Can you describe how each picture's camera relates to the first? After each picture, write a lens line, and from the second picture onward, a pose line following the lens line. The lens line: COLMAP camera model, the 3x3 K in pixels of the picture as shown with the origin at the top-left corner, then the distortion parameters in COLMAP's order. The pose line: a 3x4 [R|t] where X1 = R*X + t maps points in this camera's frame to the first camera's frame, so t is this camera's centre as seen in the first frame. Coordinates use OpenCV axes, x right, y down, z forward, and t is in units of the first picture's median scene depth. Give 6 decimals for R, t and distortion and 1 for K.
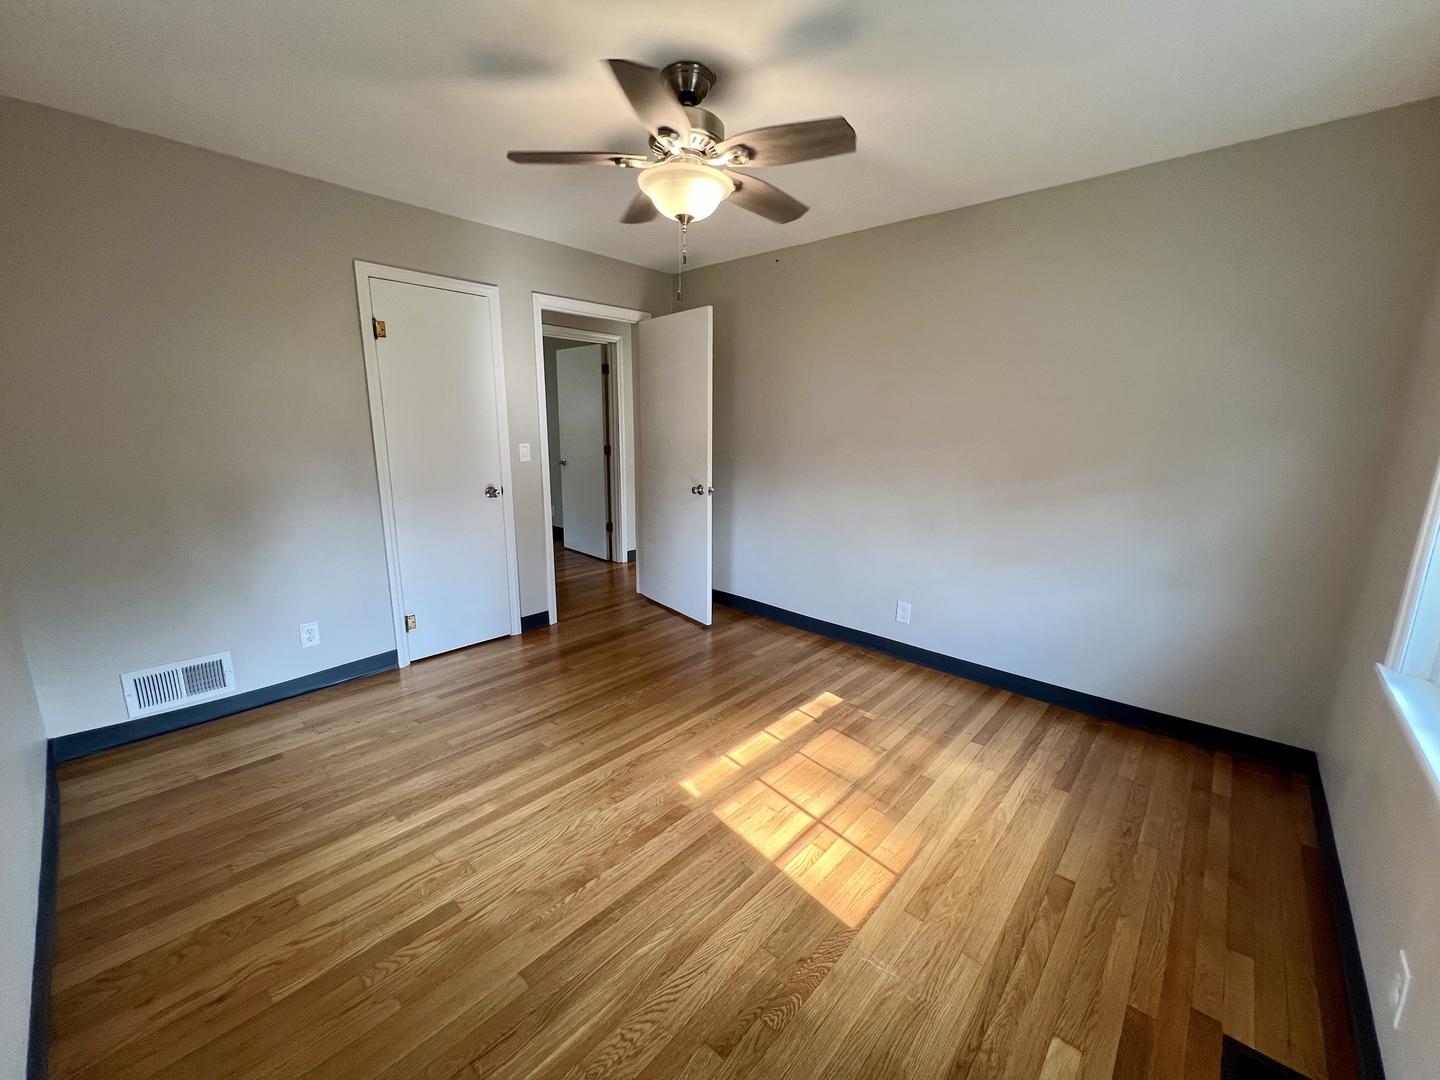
lens RADIAL K [[575.7, 0, 721.2], [0, 575.7, 539.1], [0, 0, 1]] dist [-0.001847, 0.000269]
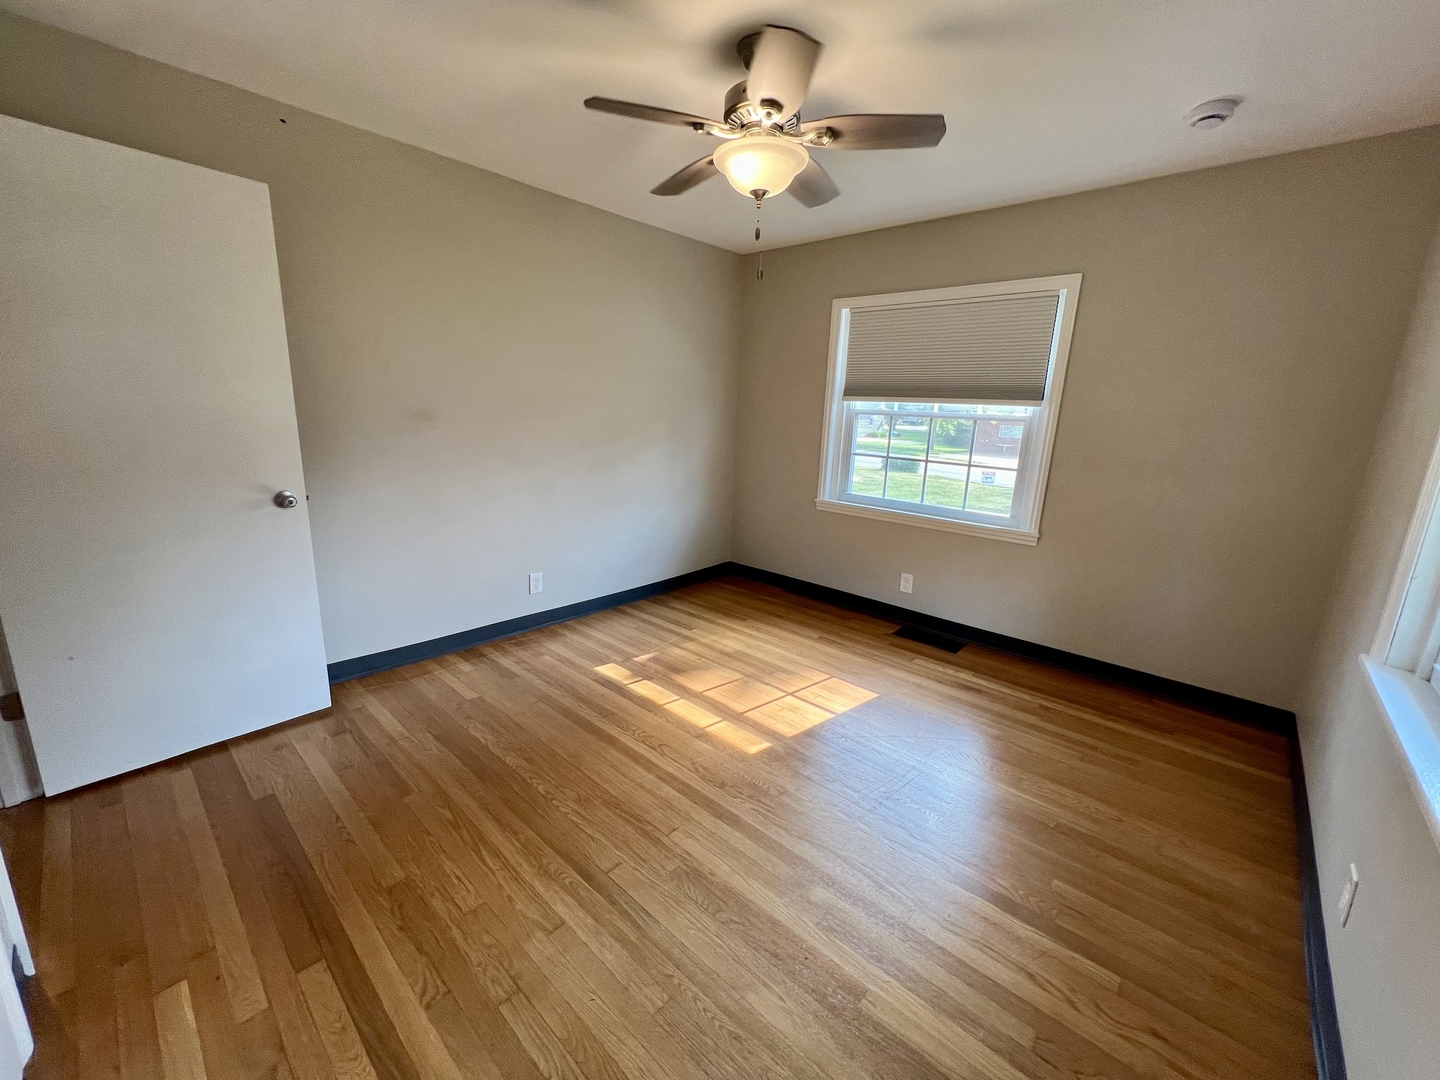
lens RADIAL K [[582.1, 0, 708.9], [0, 582.1, 543.1], [0, 0, 1]] dist [0.001767, 0.001055]
pose [[0.013230, -0.241600, 0.970286, -0.874897], [0.163950, 0.957762, 0.236247, -0.177346], [-0.986380, 0.155953, 0.052282, 0.836247]]
